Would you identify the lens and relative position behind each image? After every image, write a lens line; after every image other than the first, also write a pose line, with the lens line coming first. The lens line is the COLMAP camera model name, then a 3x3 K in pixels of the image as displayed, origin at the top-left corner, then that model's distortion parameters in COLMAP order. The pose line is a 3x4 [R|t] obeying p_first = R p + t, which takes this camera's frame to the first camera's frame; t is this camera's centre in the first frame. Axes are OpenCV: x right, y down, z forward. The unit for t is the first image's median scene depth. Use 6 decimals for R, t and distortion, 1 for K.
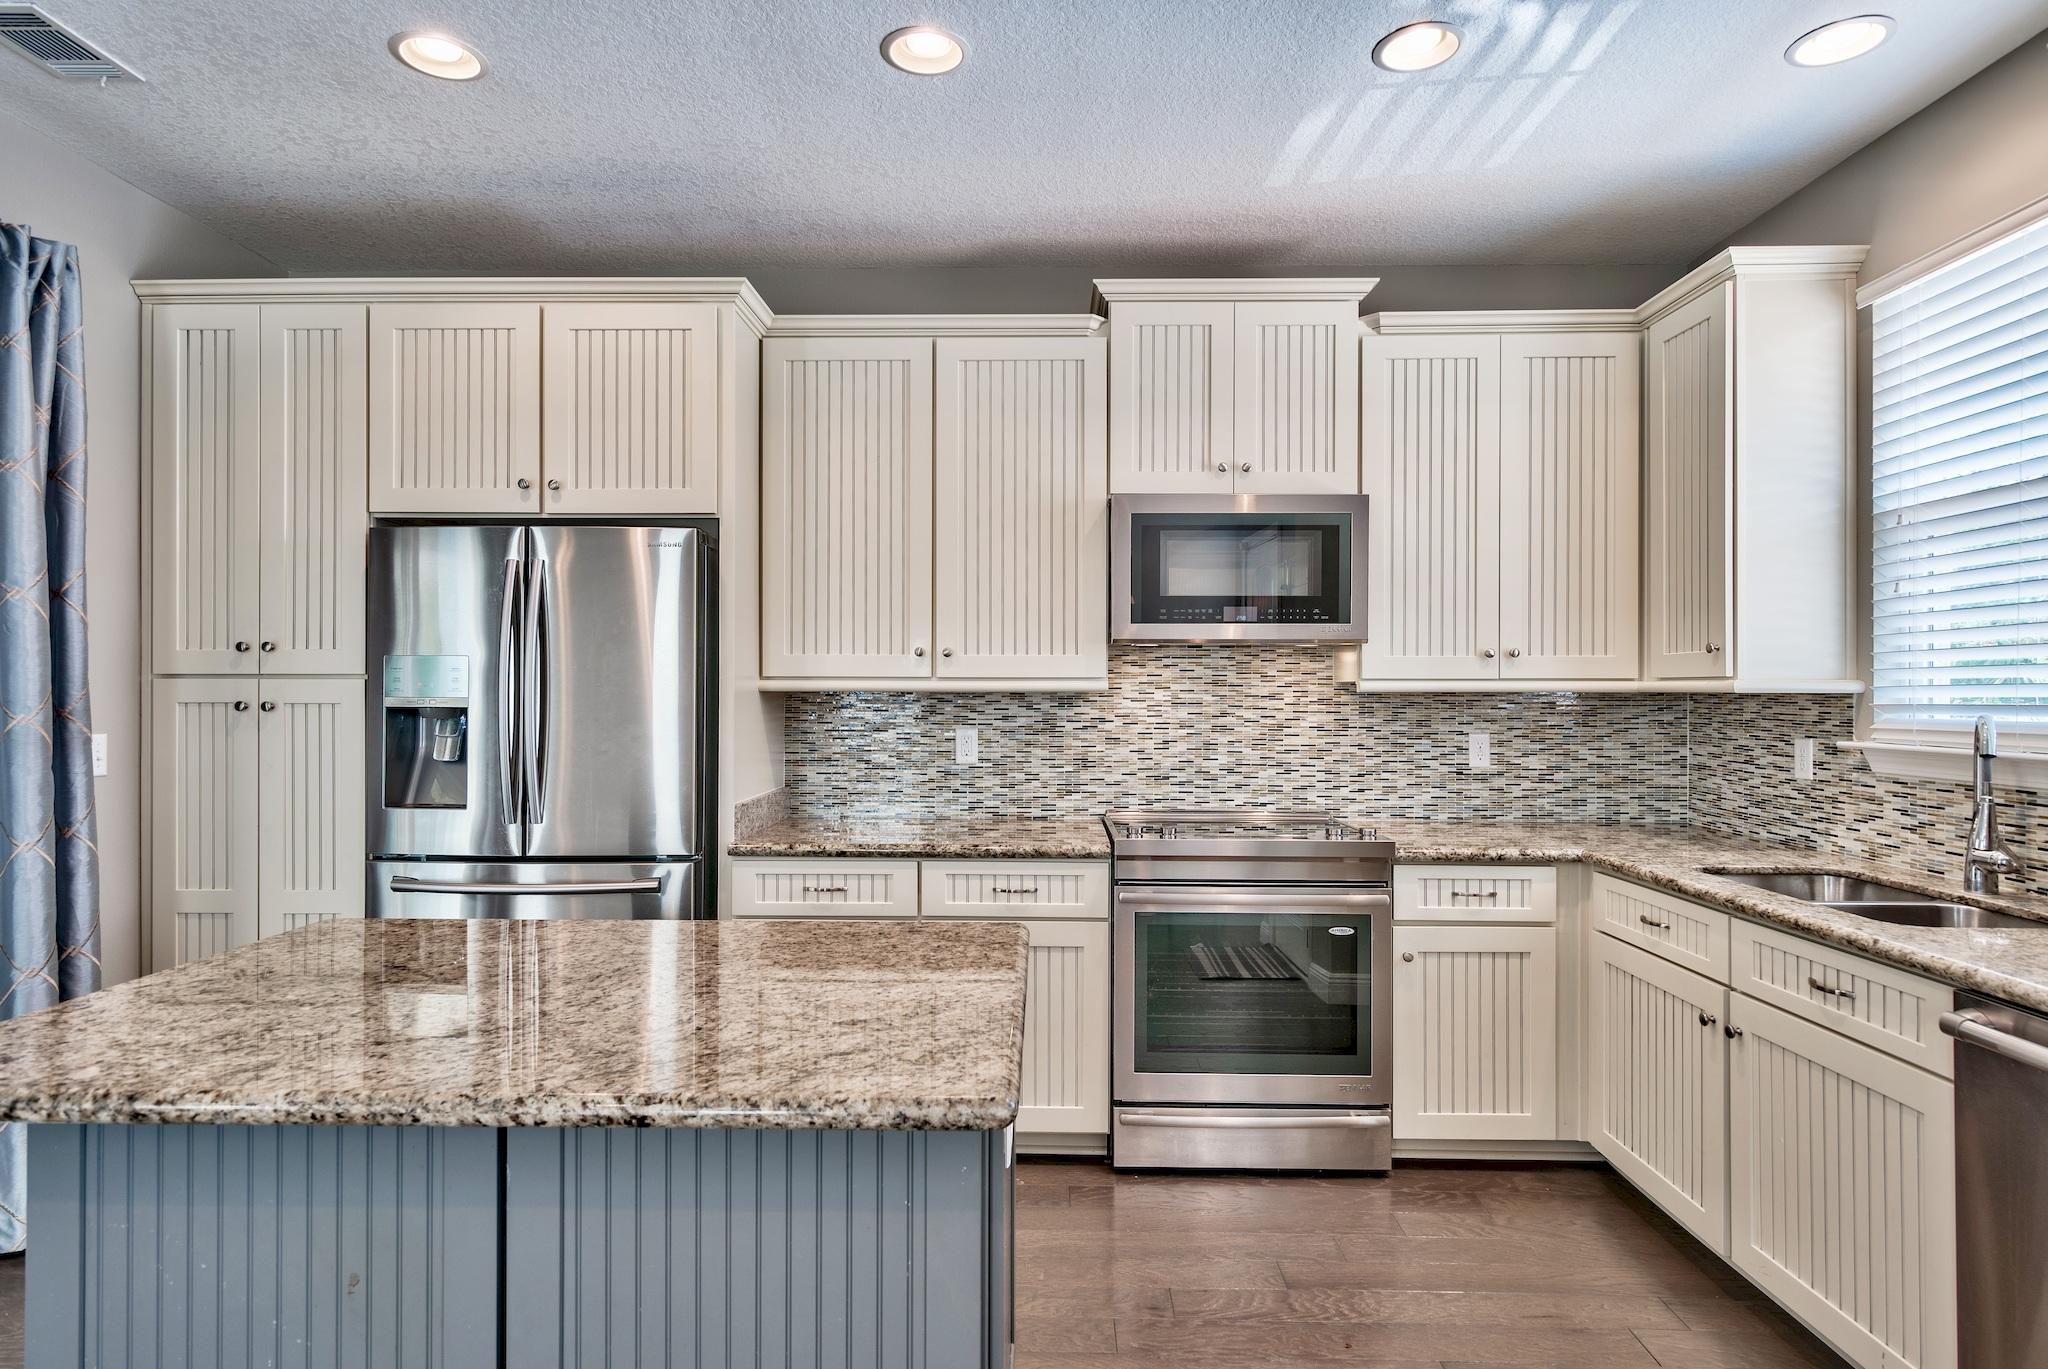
lens RADIAL K [[1111.6, 0, 1018.8], [0, 1111.6, 693.5], [0, 0, 1]] dist [0.006042, 0.001425]
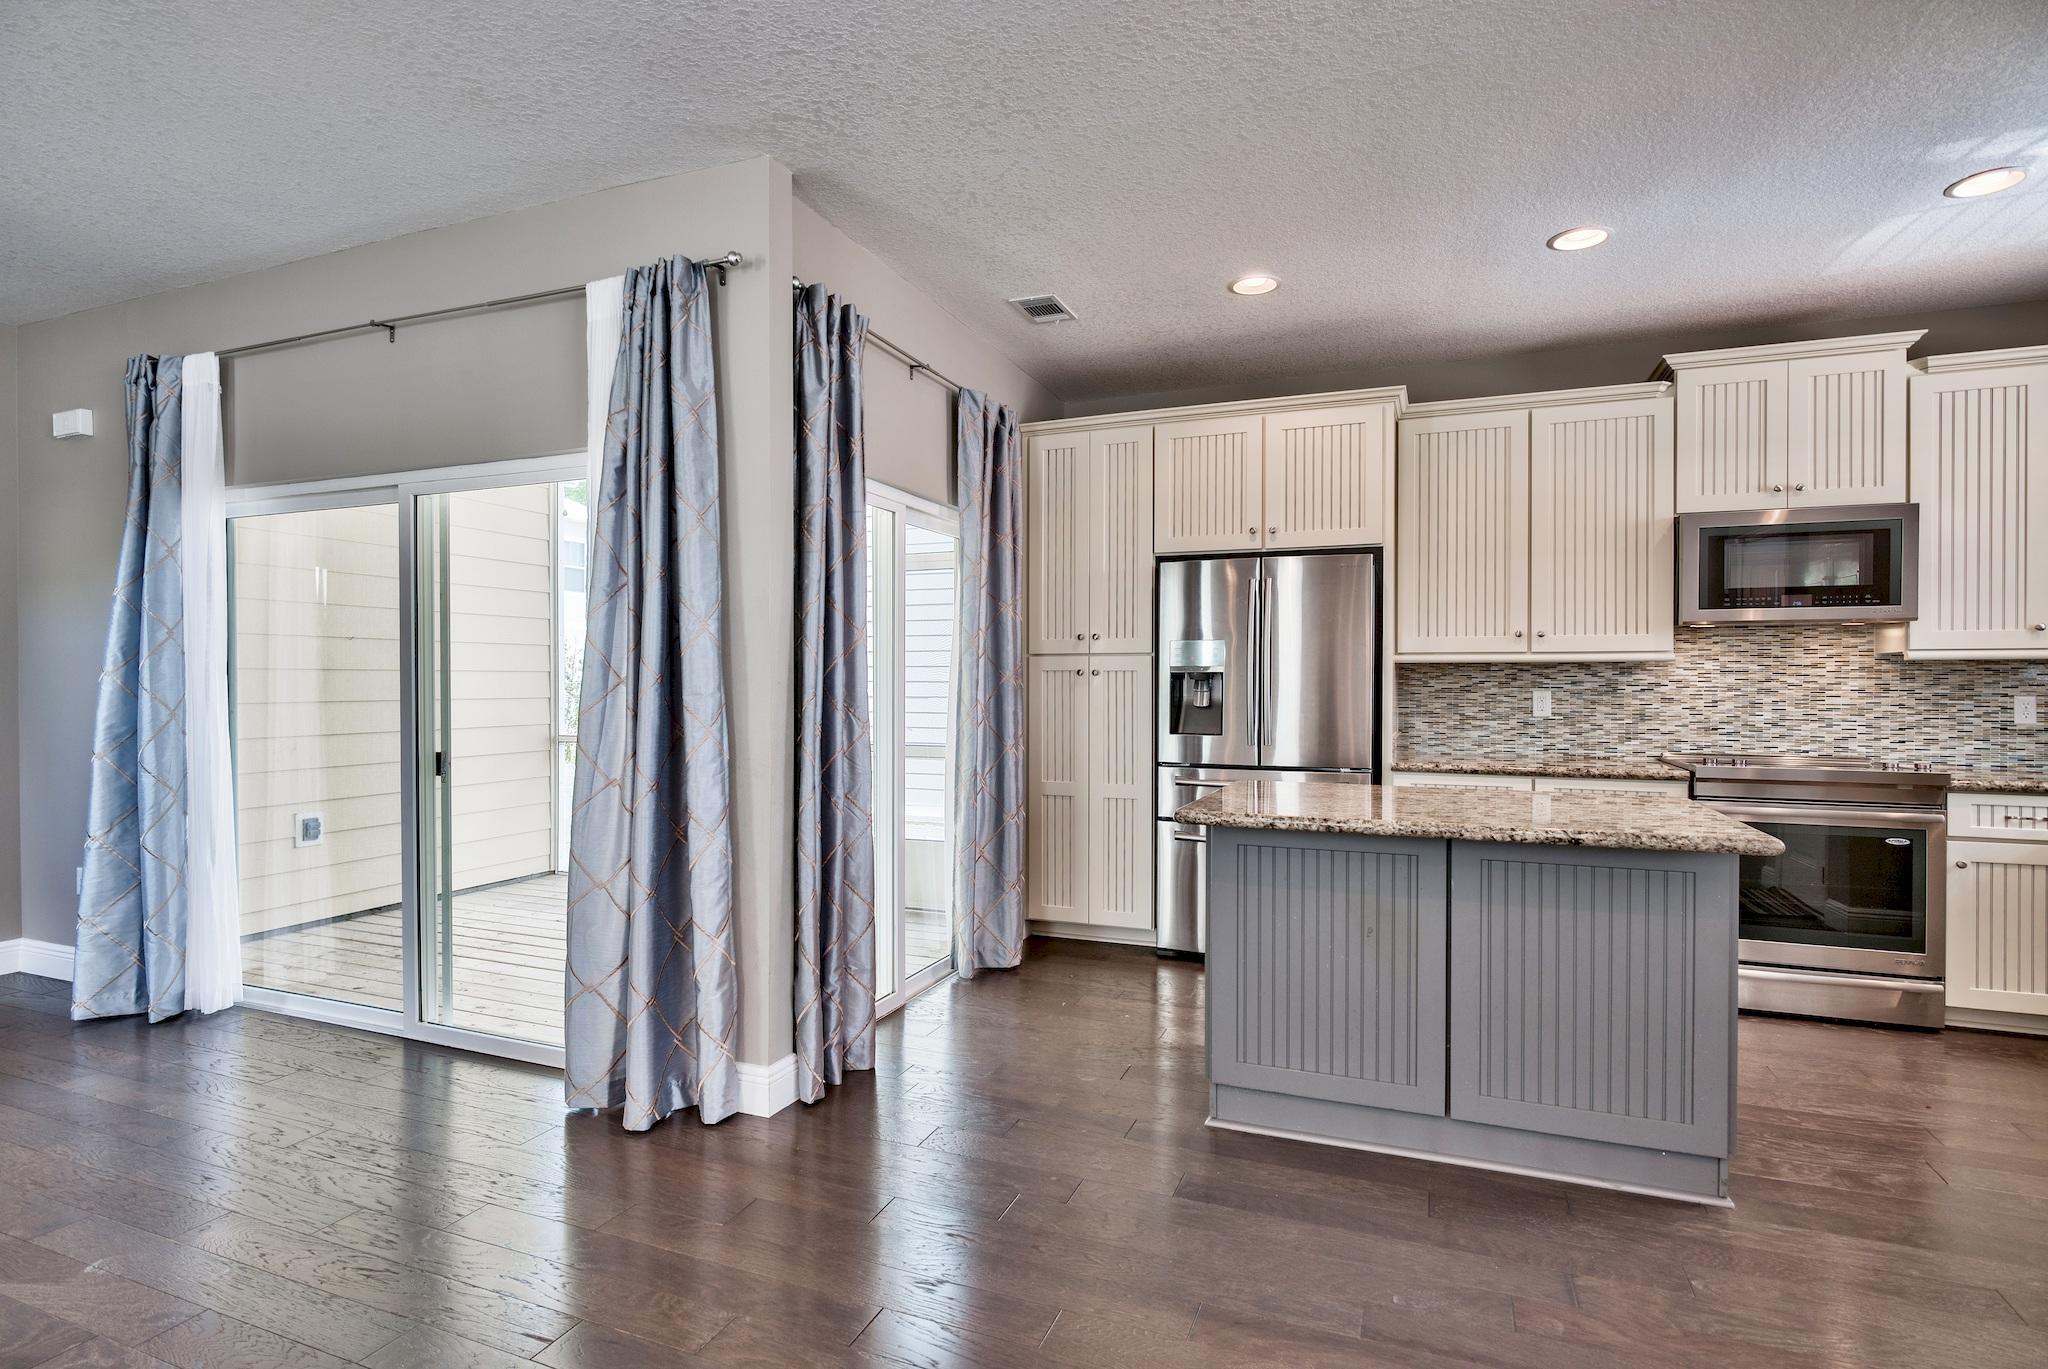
lens RADIAL K [[1006.7, 0, 1028.8], [0, 1006.7, 688.2], [0, 0, 1]] dist [-0.002836, -0.000340]
pose [[0.936149, 0.001997, -0.351599, -0.224563], [-0.001300, 0.999997, 0.002219, 0.029506], [0.351602, -0.001621, 0.936148, -0.412934]]
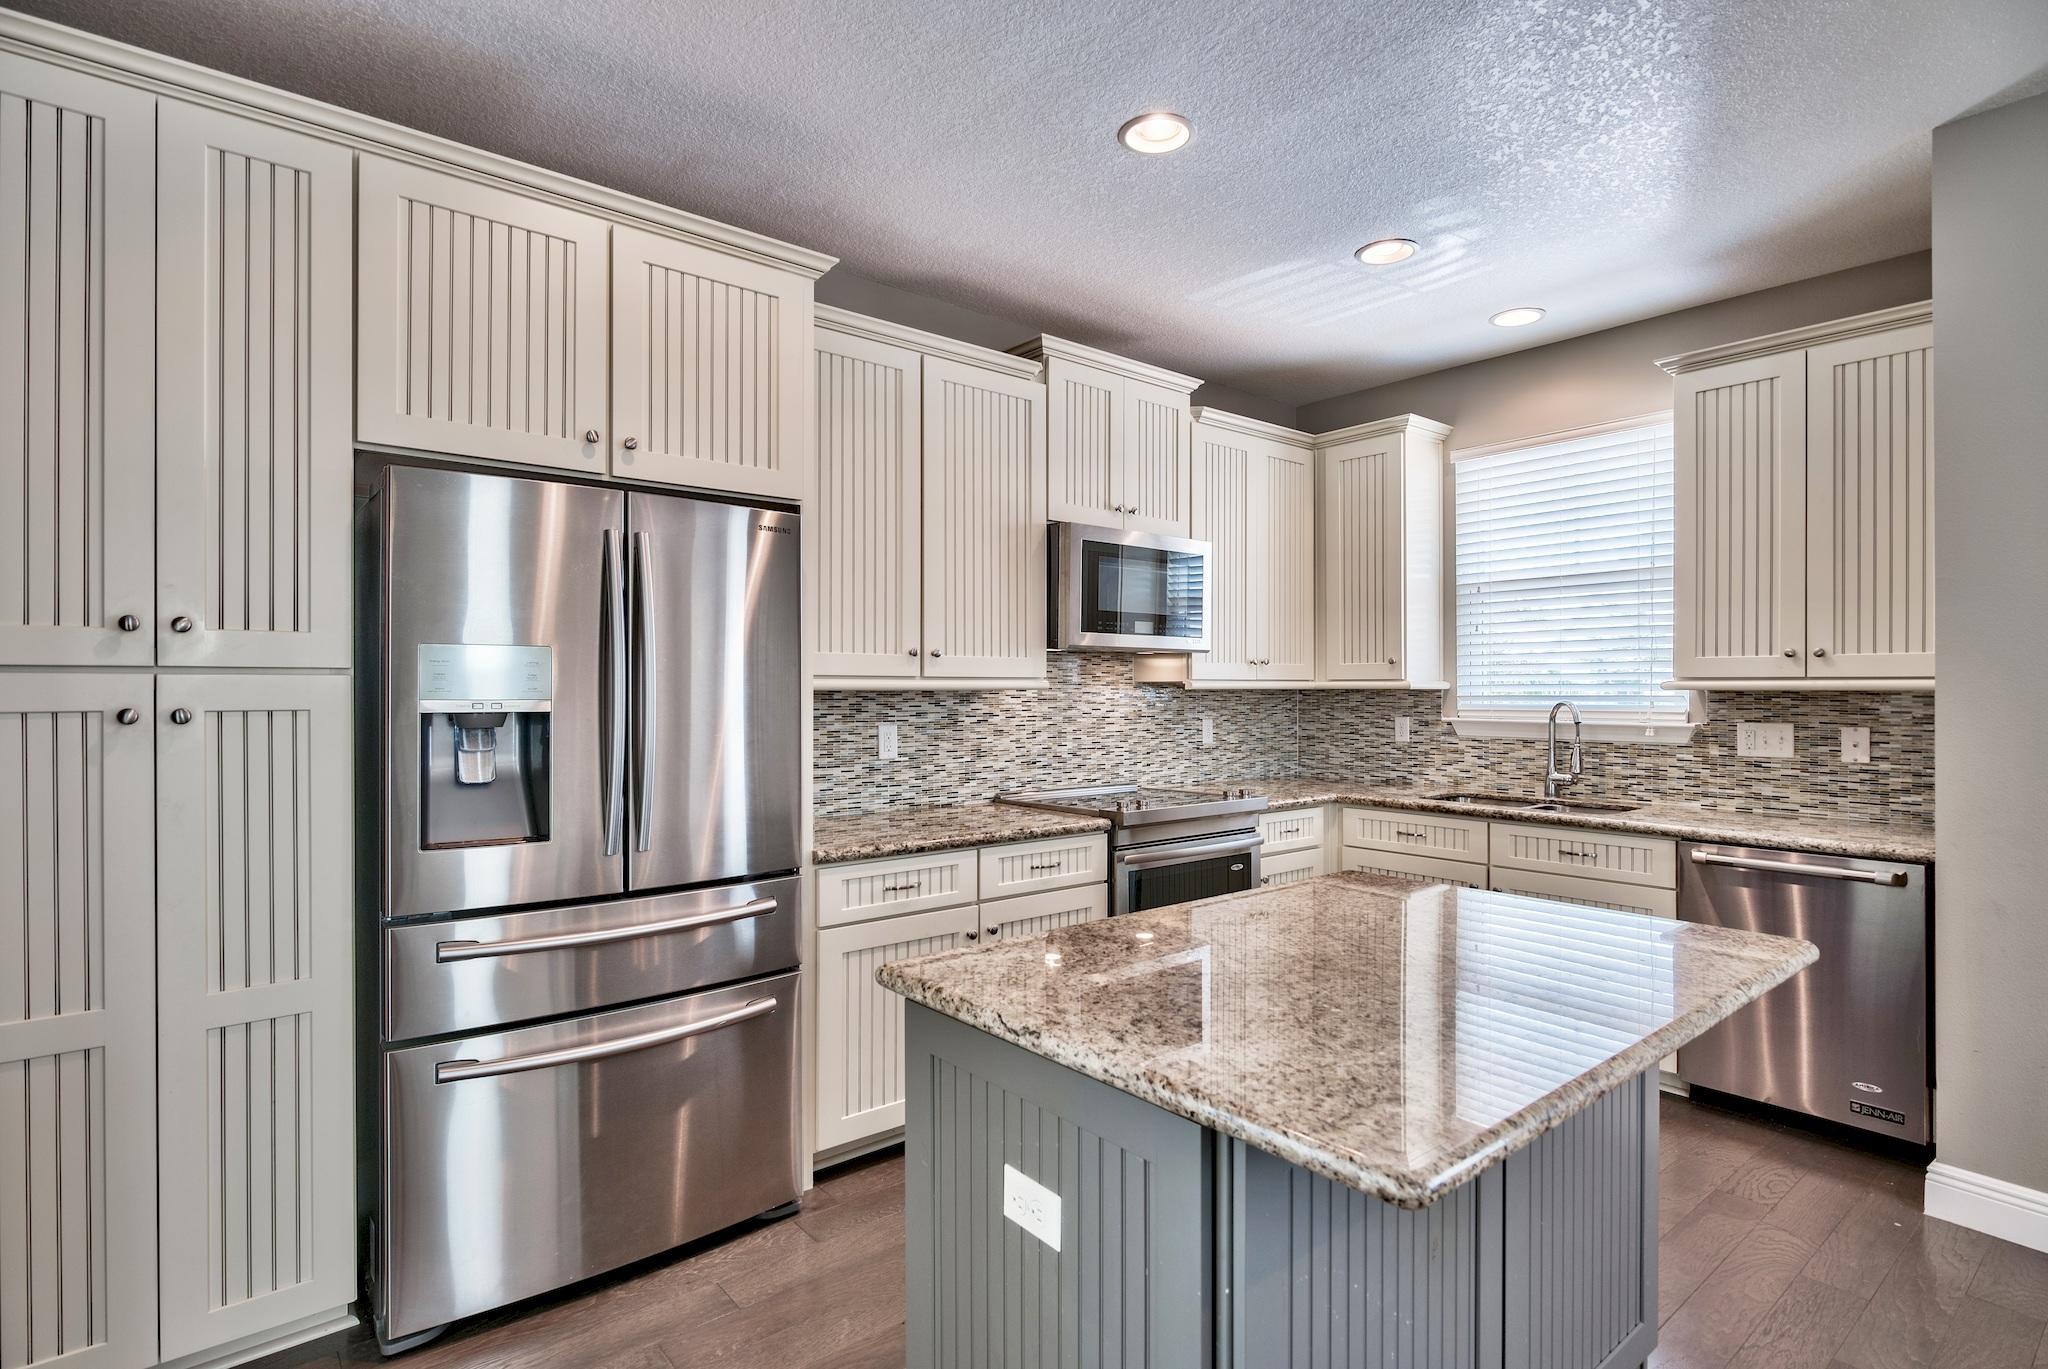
lens RADIAL K [[1018.4, 0, 1008.6], [0, 1018.4, 689.4], [0, 0, 1]] dist [-0.002577, -0.000248]
pose [[0.758529, -0.003081, 0.651632, -0.652328], [0.002995, 0.999995, 0.001241, -0.003493], [-0.651632, 0.001010, 0.758535, 0.220856]]
